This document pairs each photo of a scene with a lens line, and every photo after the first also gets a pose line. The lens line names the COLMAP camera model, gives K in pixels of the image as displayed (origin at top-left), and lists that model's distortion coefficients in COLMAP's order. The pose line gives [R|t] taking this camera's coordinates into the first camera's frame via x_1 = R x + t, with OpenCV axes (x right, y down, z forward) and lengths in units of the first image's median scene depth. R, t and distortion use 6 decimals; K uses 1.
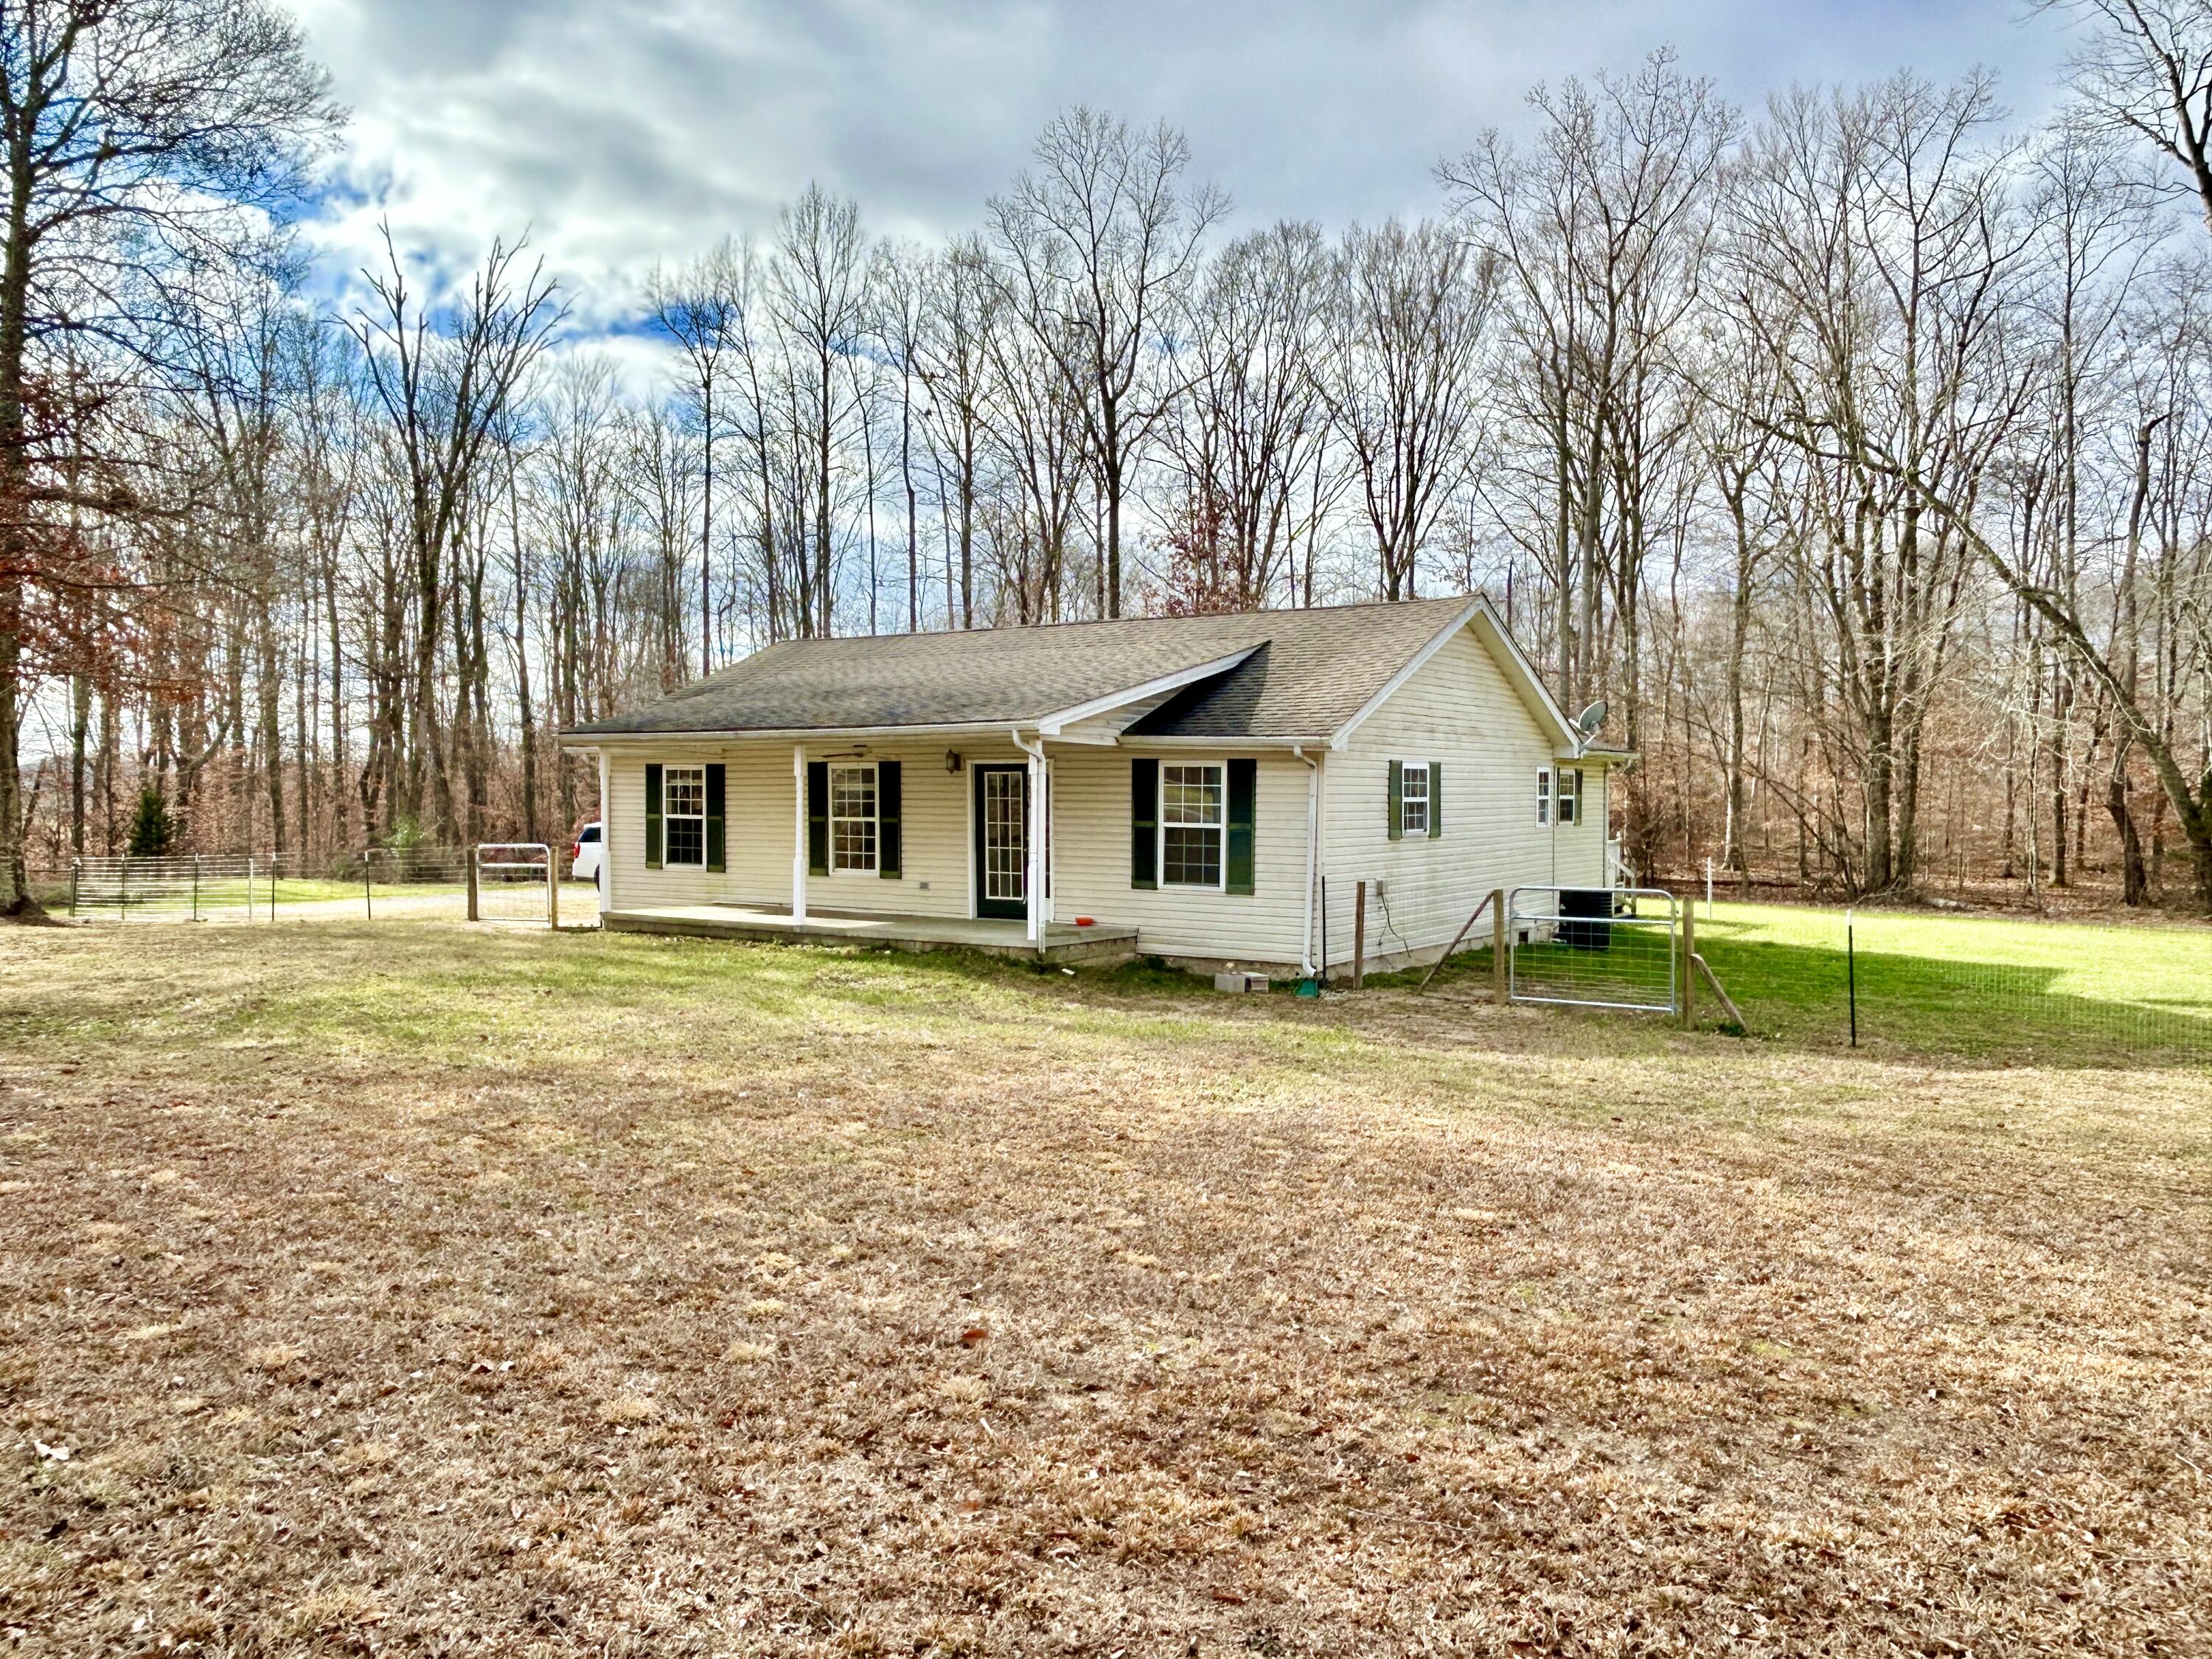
lens RADIAL K [[1610.1, 0, 1108.4], [0, 1610.1, 827.6], [0, 0, 1]] dist [-0.031174, 0.002821]
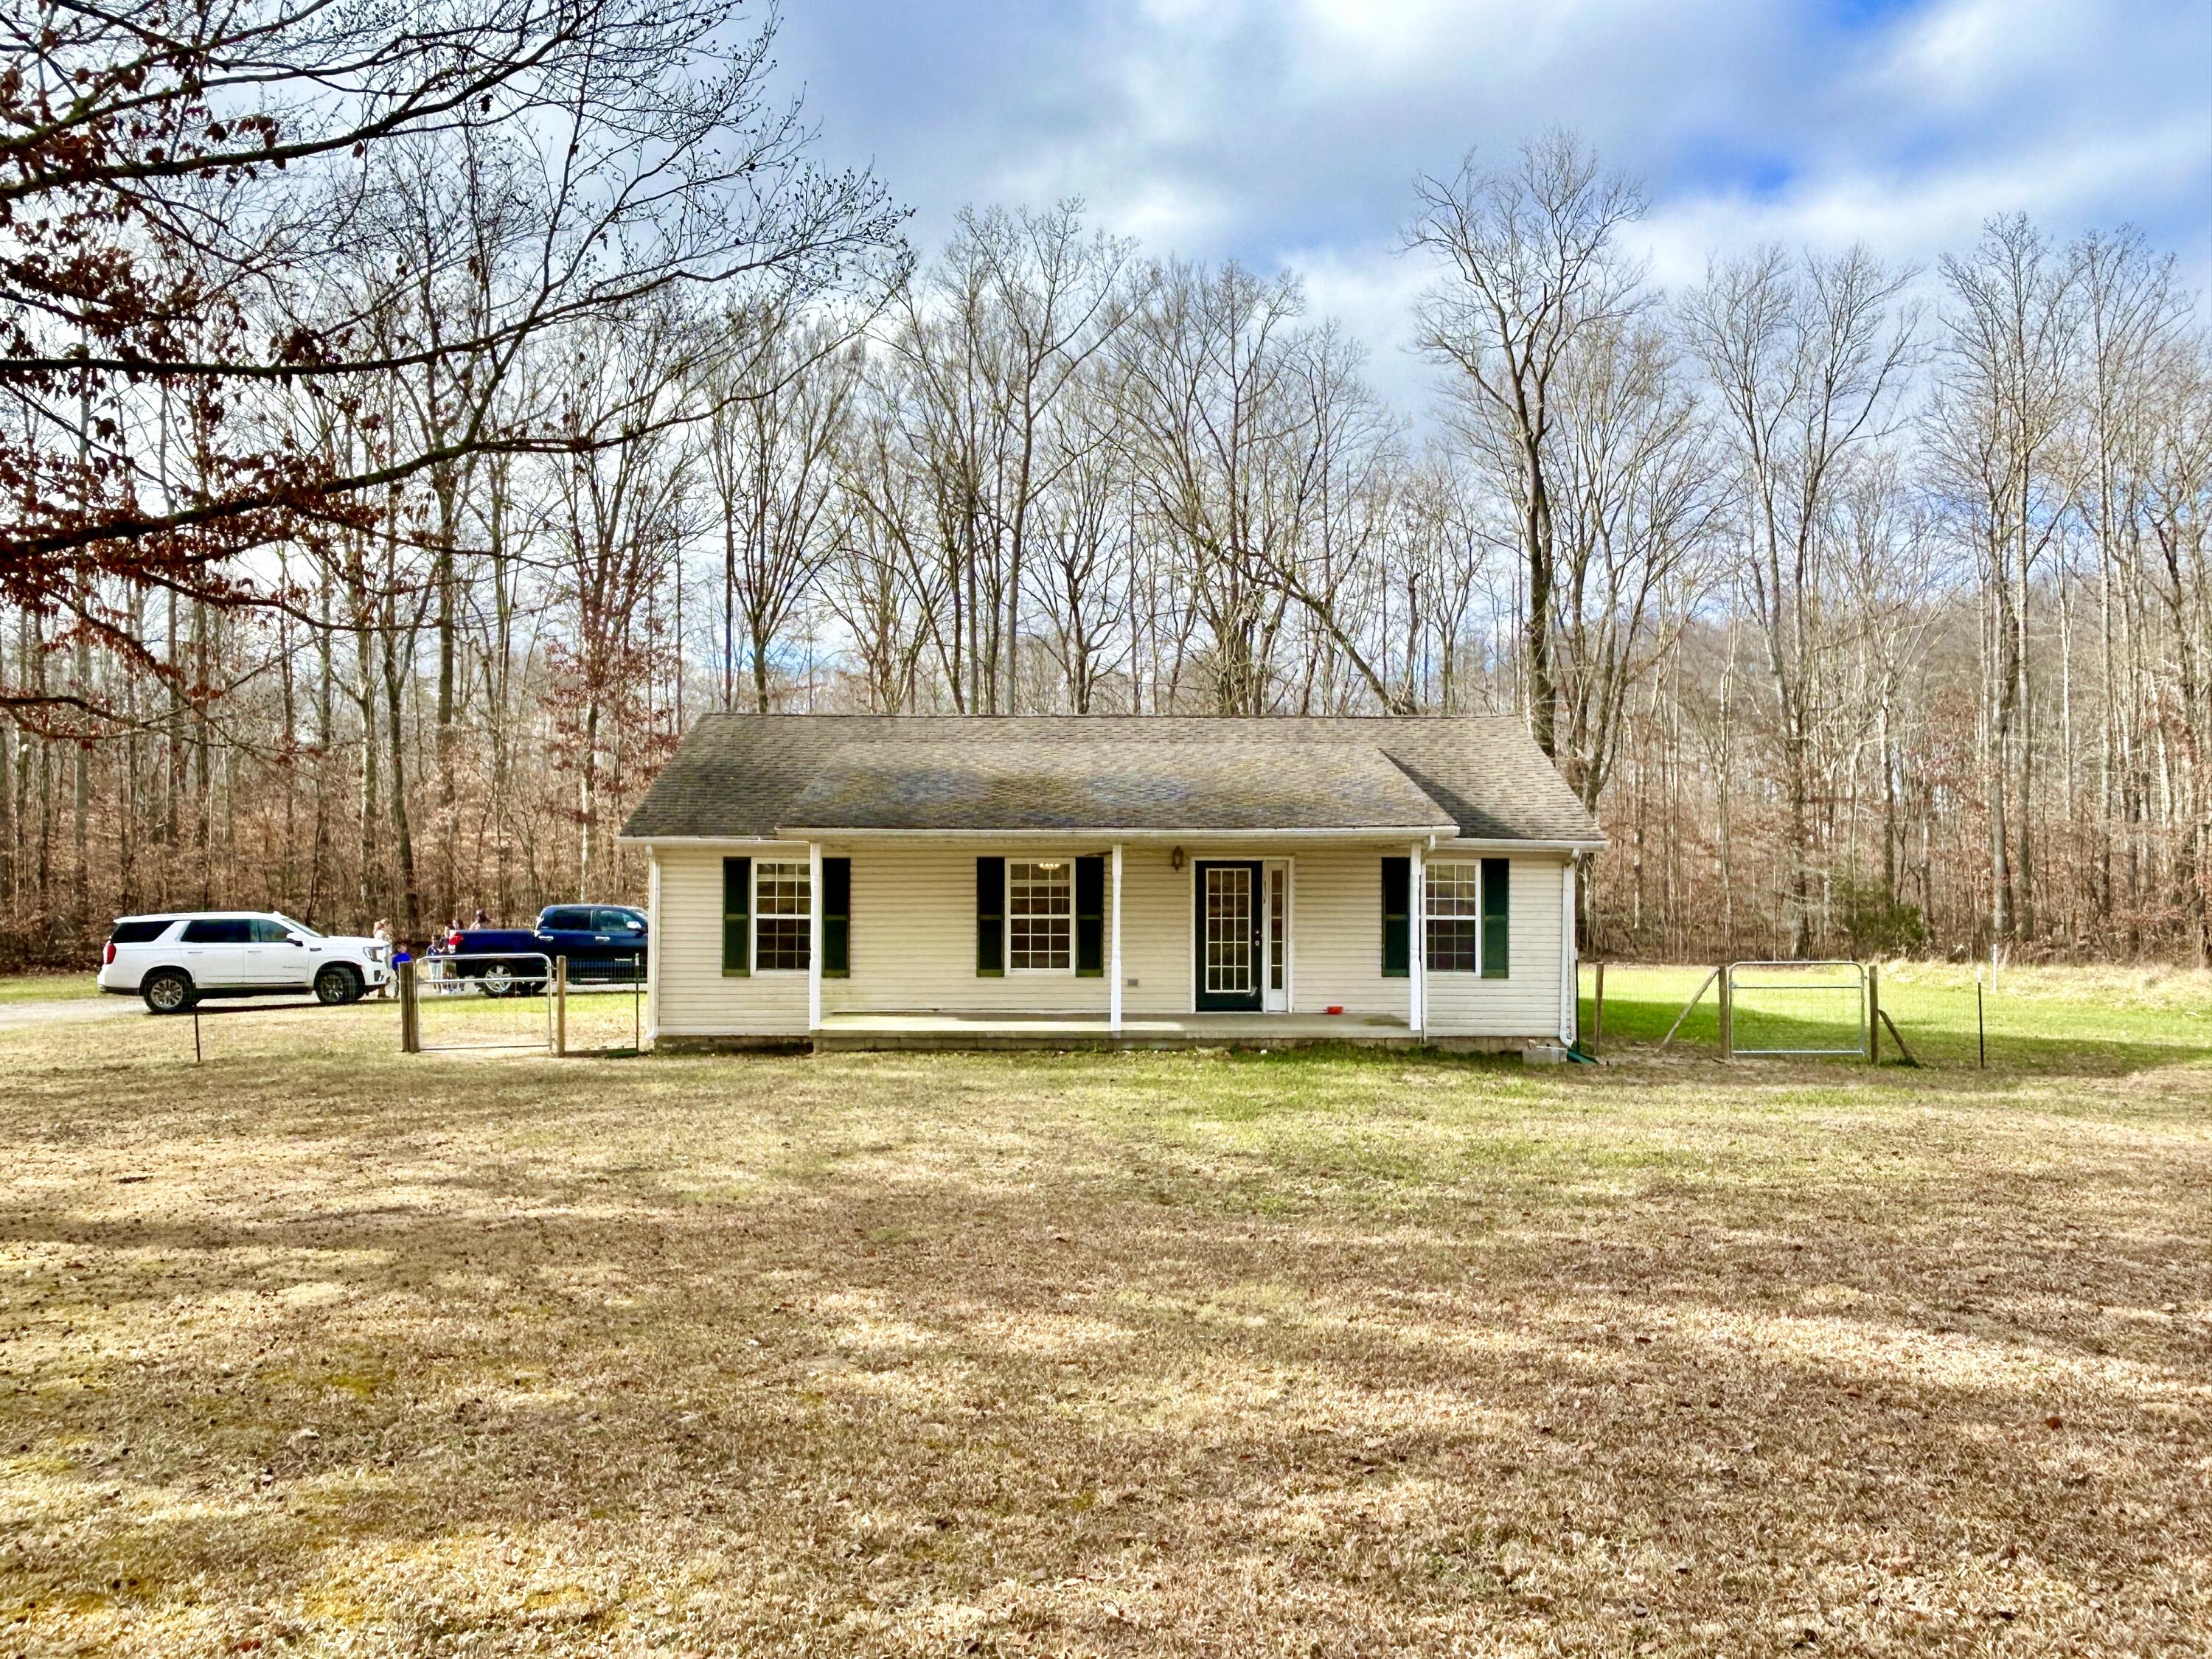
lens RADIAL K [[1610.1, 0, 1097.9], [0, 1610.1, 833.2], [0, 0, 1]] dist [-0.031174, 0.002821]
pose [[0.824267, 0.005872, 0.566171, -0.669929], [0.013200, 0.999475, -0.029582, -0.026027], [-0.566047, 0.031857, 0.823757, 0.185900]]
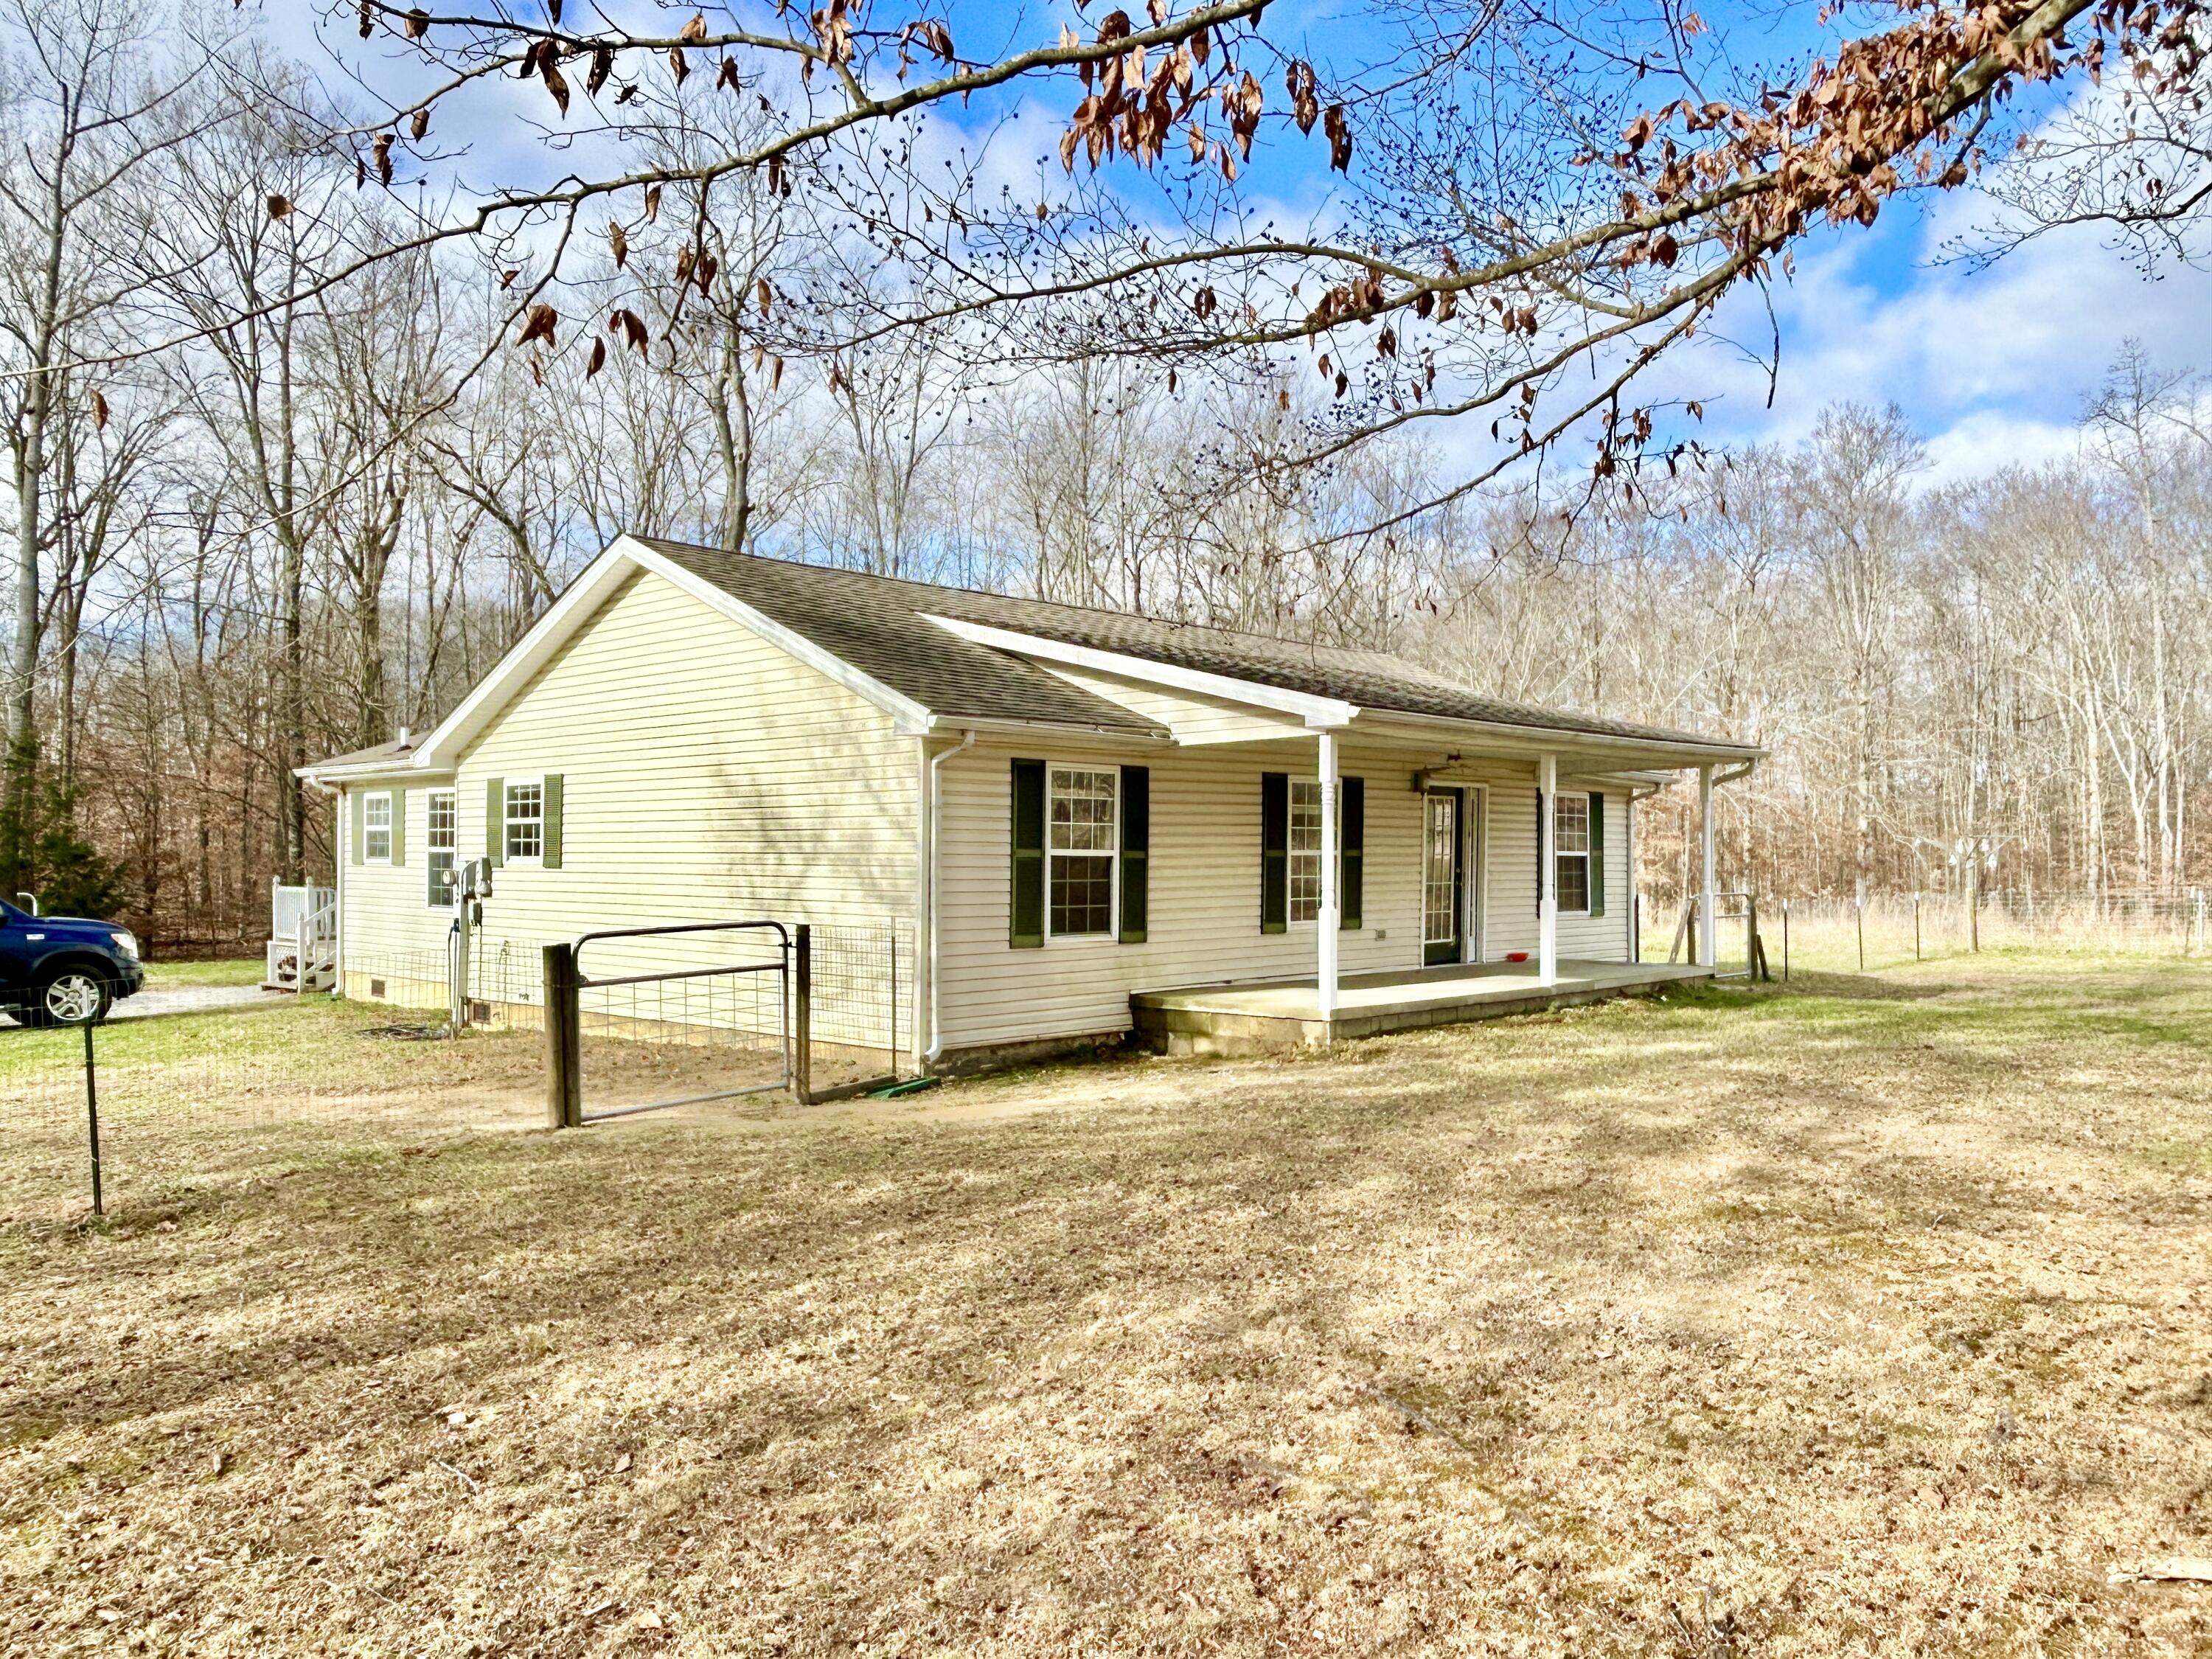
lens RADIAL K [[1610.1, 0, 1108.3], [0, 1610.1, 831.2], [0, 0, 1]] dist [-0.031174, 0.002821]
pose [[0.207174, 0.007959, 0.978272, -0.892971], [0.019763, 0.999729, -0.012319, -0.007934], [-0.978104, 0.021886, 0.206961, 0.935434]]
